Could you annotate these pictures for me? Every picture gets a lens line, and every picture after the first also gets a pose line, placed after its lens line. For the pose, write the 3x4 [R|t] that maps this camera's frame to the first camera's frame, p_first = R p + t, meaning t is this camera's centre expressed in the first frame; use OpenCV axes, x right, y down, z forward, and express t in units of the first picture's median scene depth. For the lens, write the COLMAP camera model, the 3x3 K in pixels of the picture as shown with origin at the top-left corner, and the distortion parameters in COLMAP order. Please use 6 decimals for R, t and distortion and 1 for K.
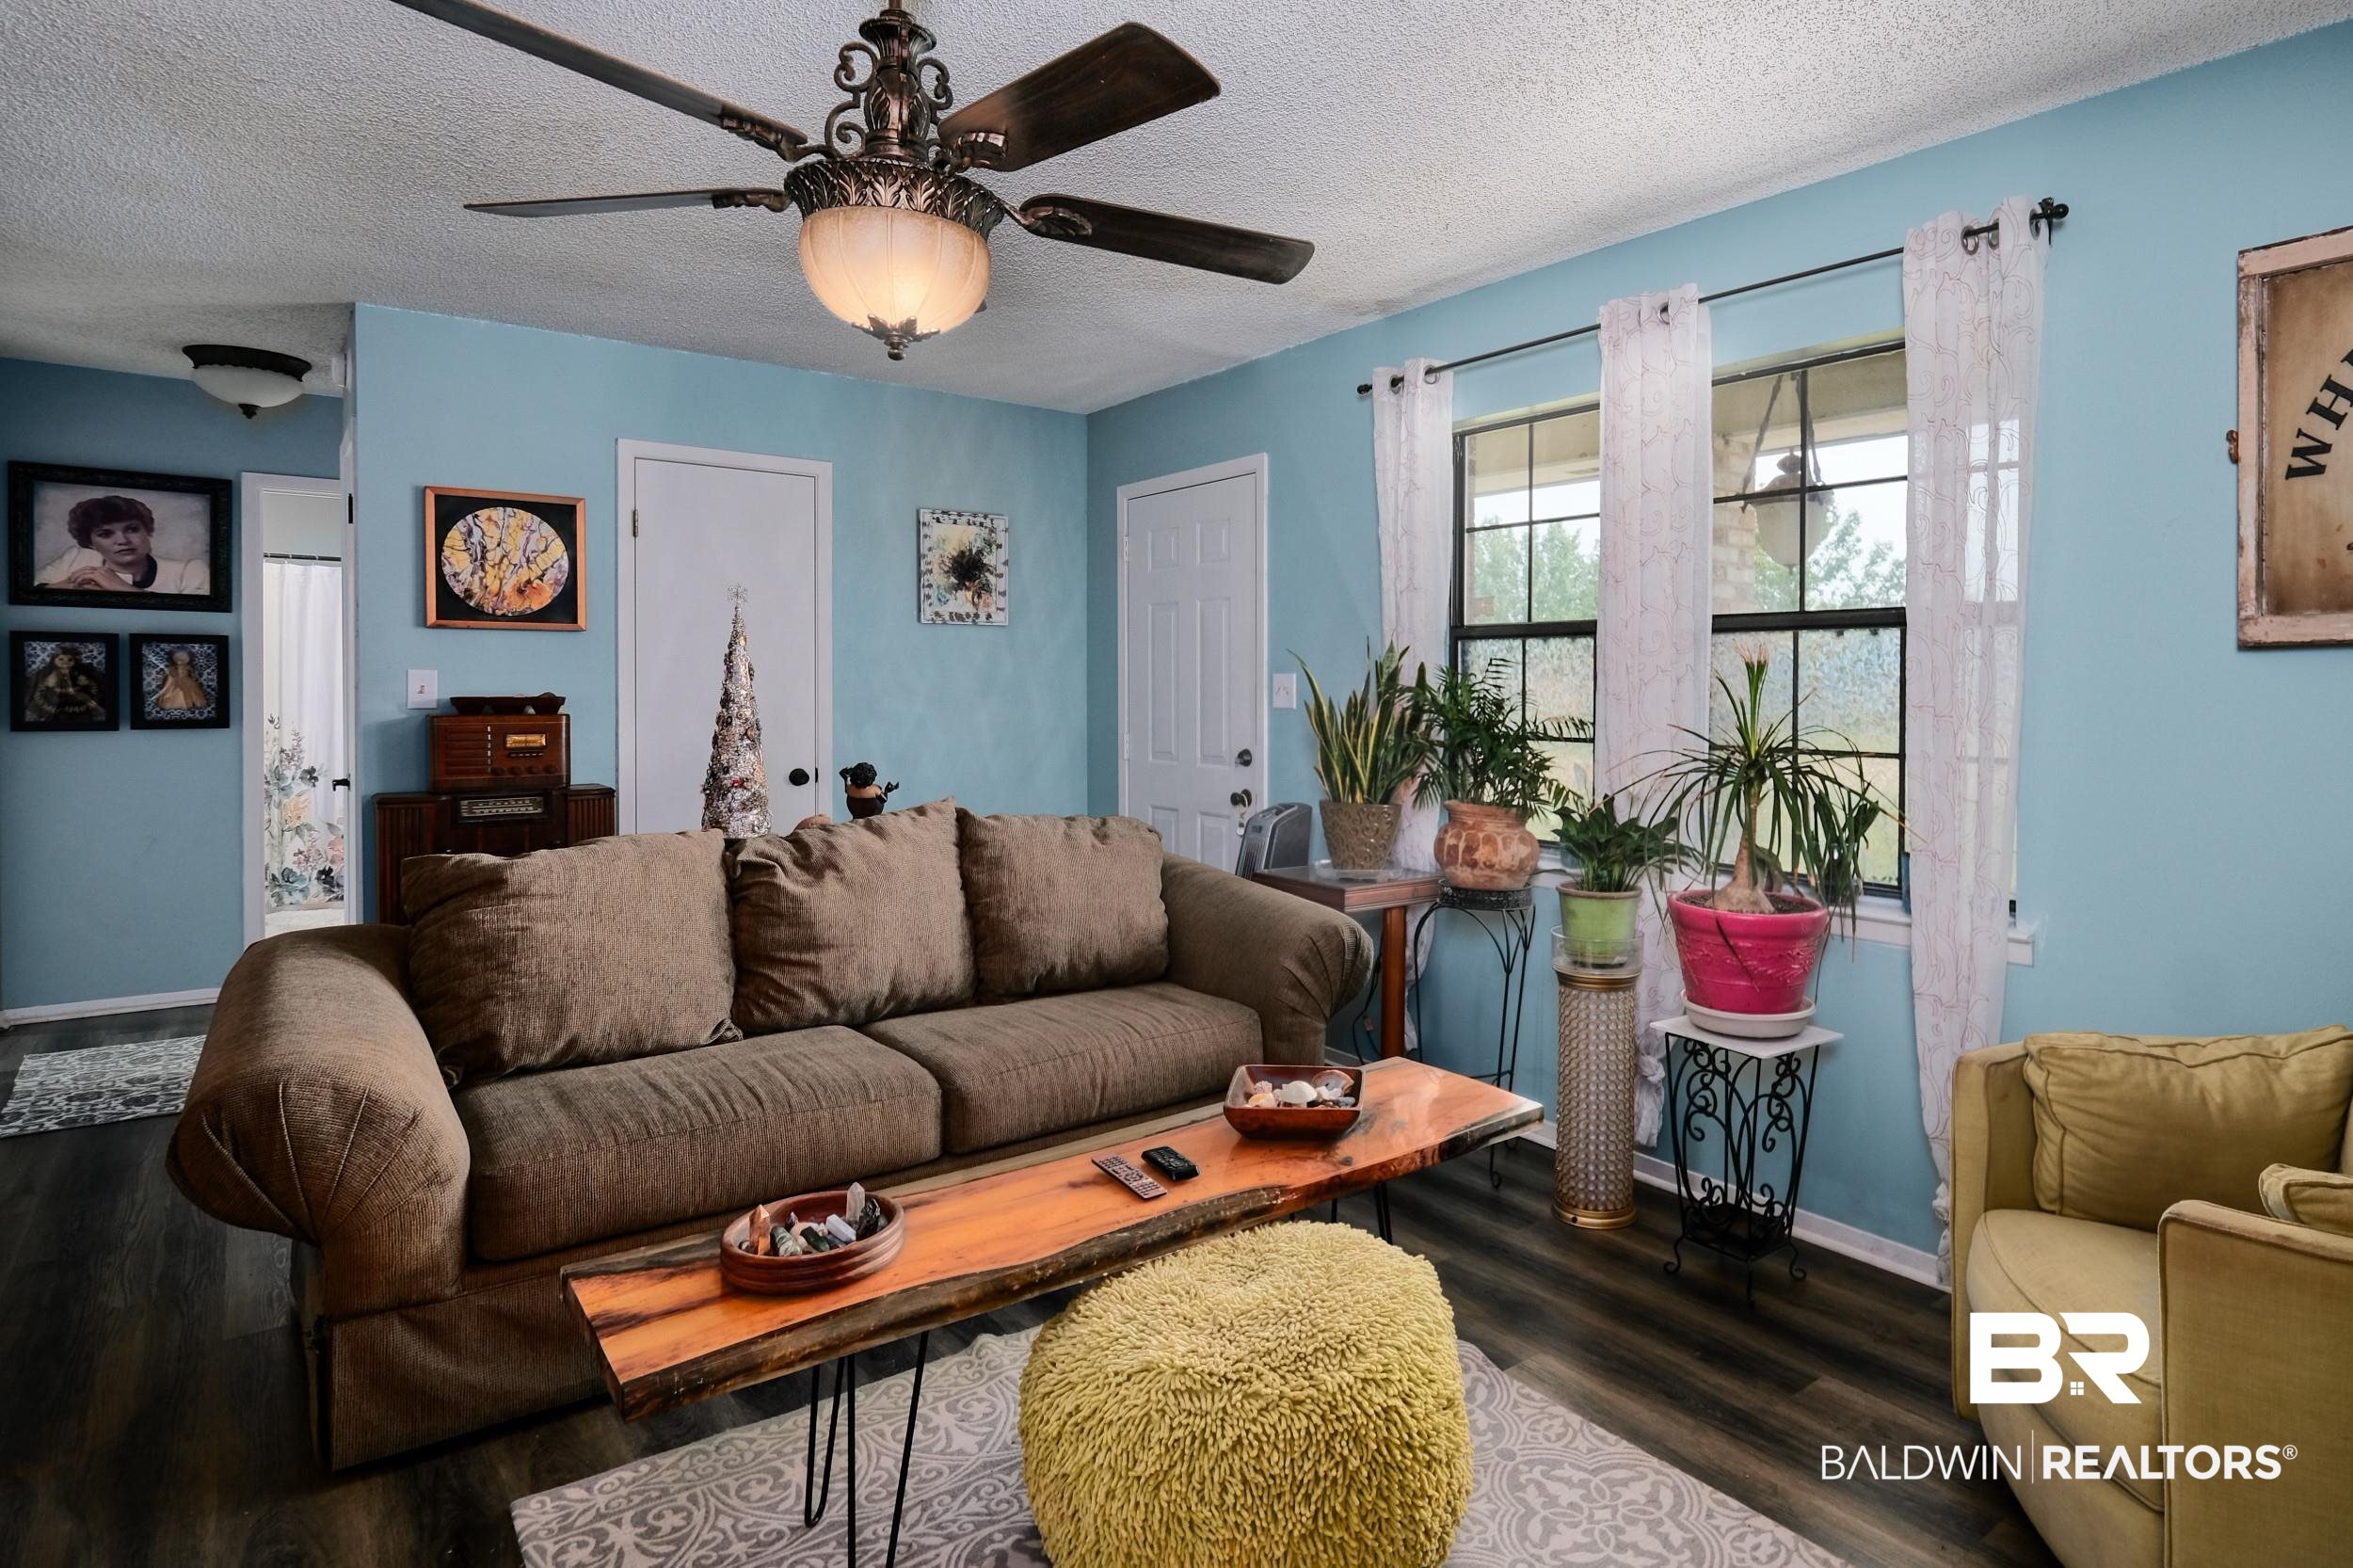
lens RADIAL K [[1322.8, 0, 1288.4], [0, 1322.8, 690.3], [0, 0, 1]] dist [-0.000947, 0.000361]
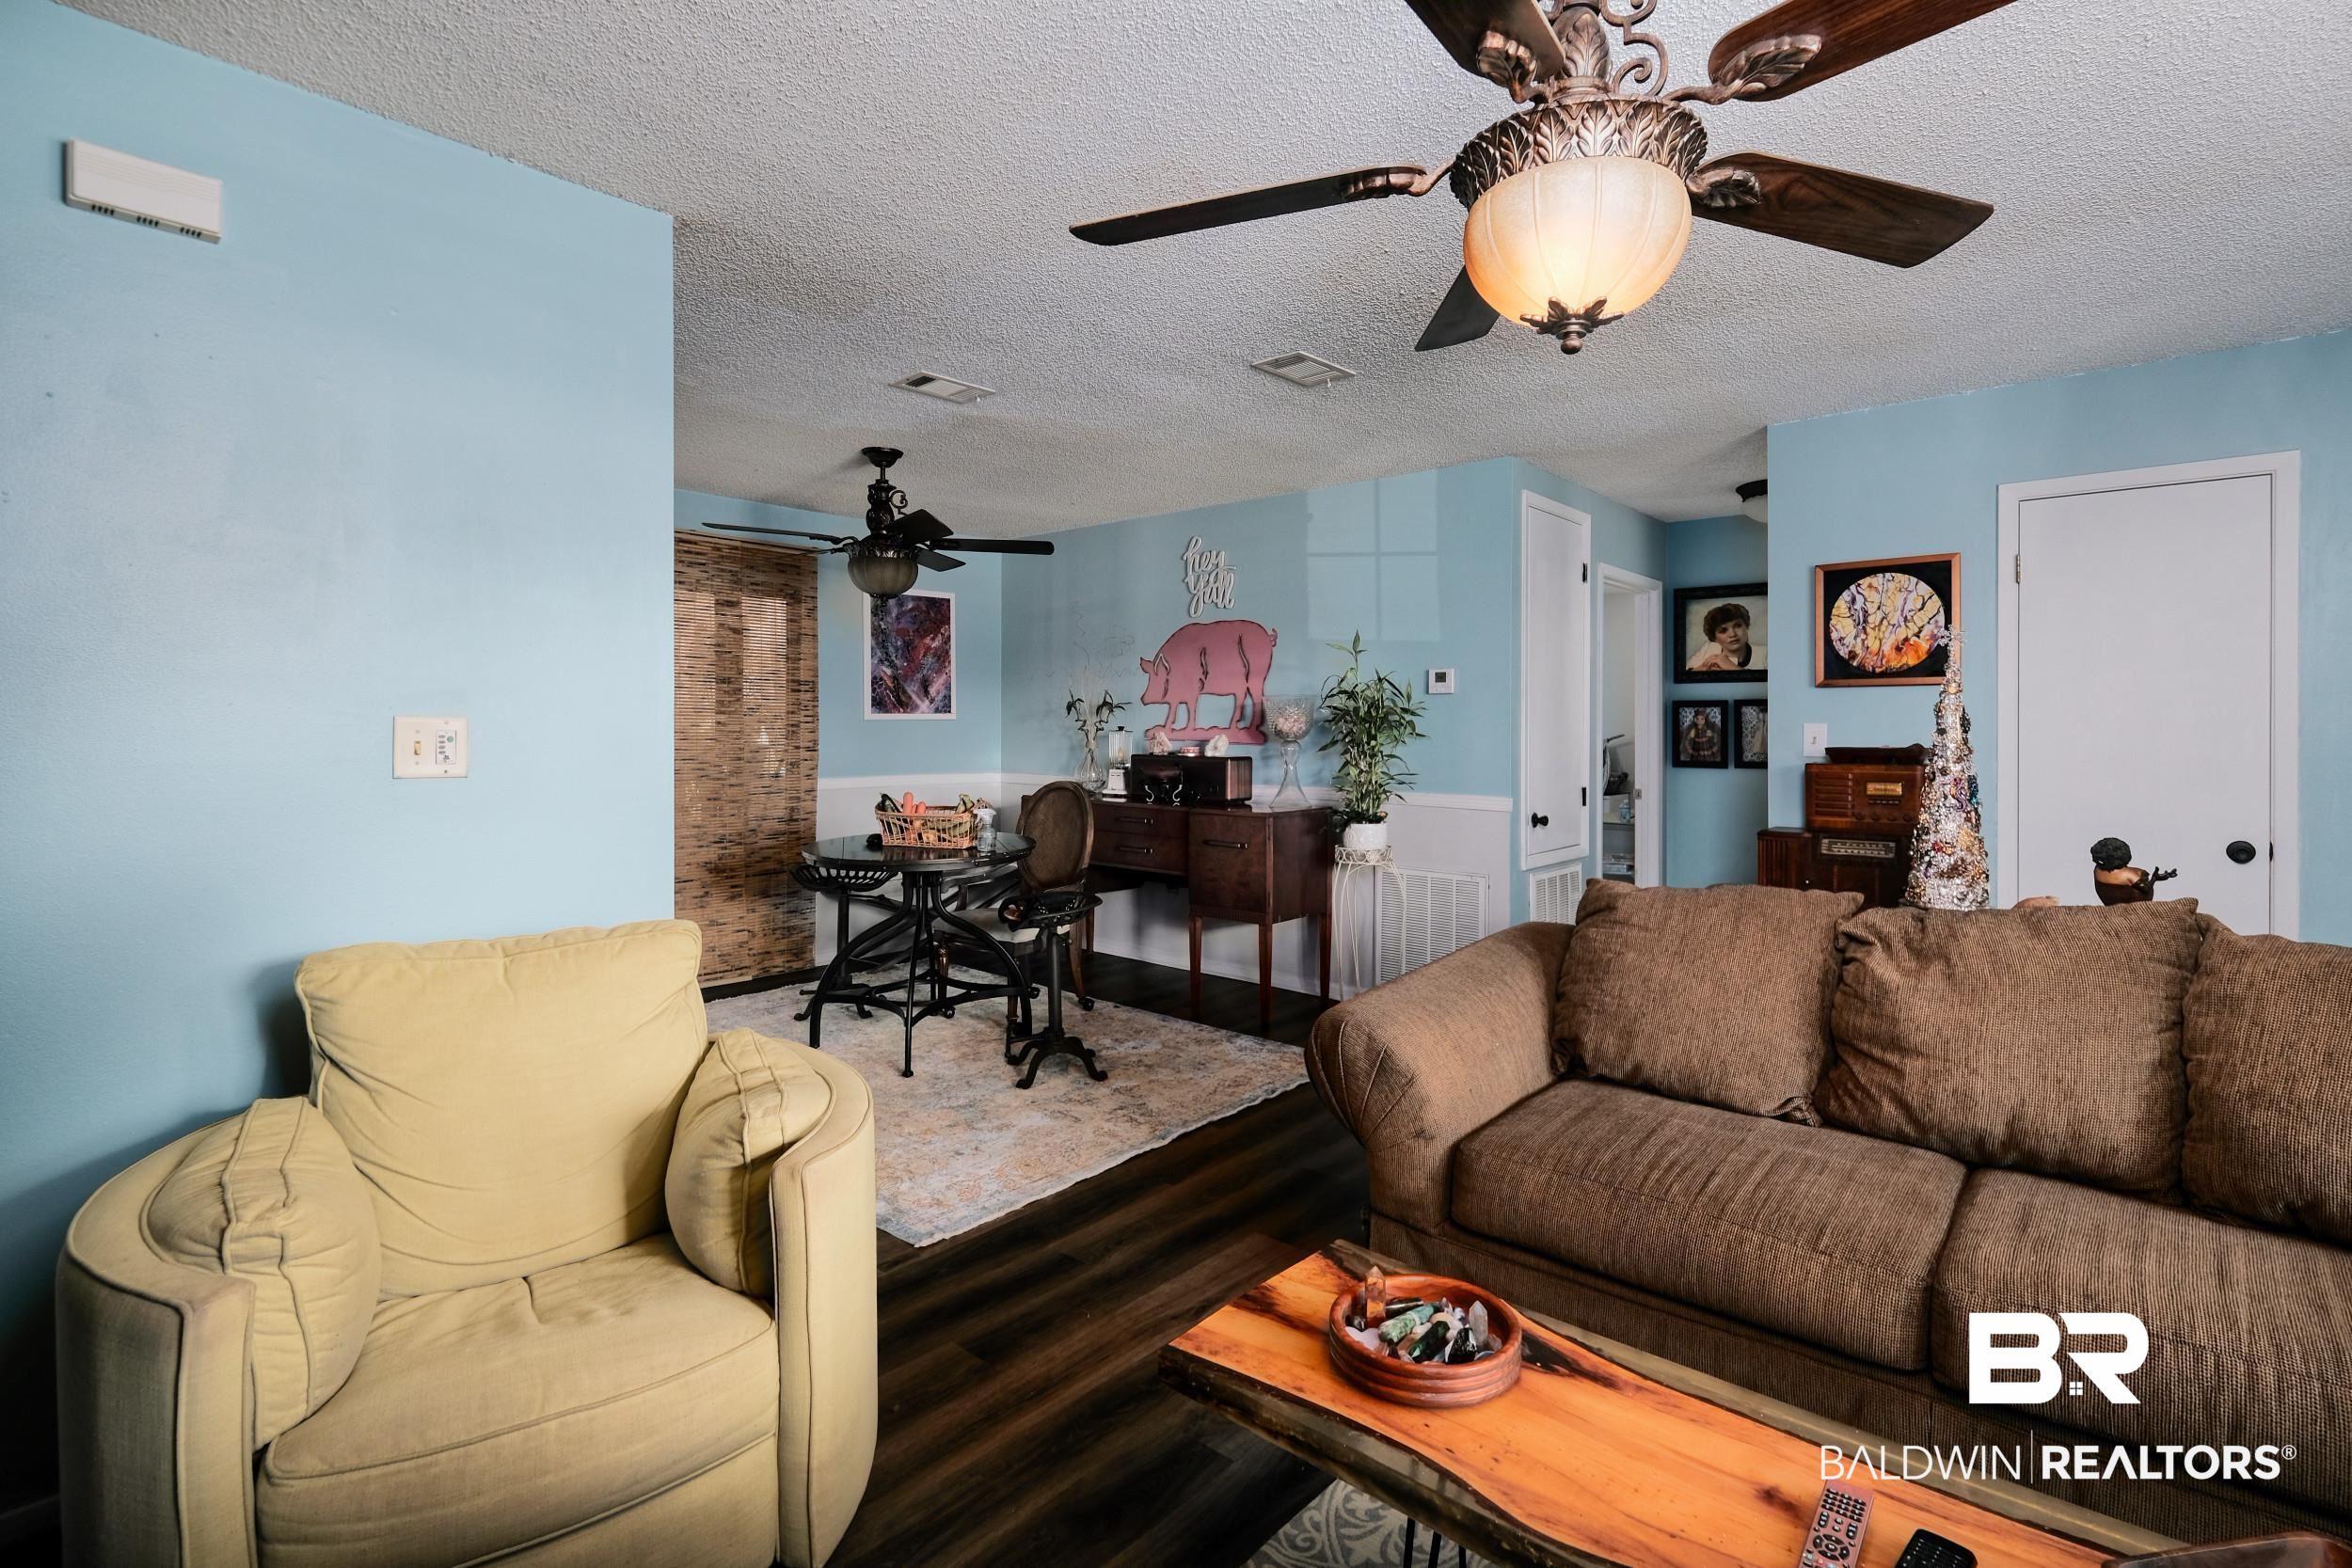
lens RADIAL K [[1068.6, 0, 1258.0], [0, 1068.6, 721.5], [0, 0, 1]] dist [-0.002818, -0.000411]
pose [[0.213716, -0.012008, -0.976822, 0.182770], [-0.005041, 0.999898, -0.013394, -0.002725], [0.976883, 0.007787, 0.213634, 0.373219]]
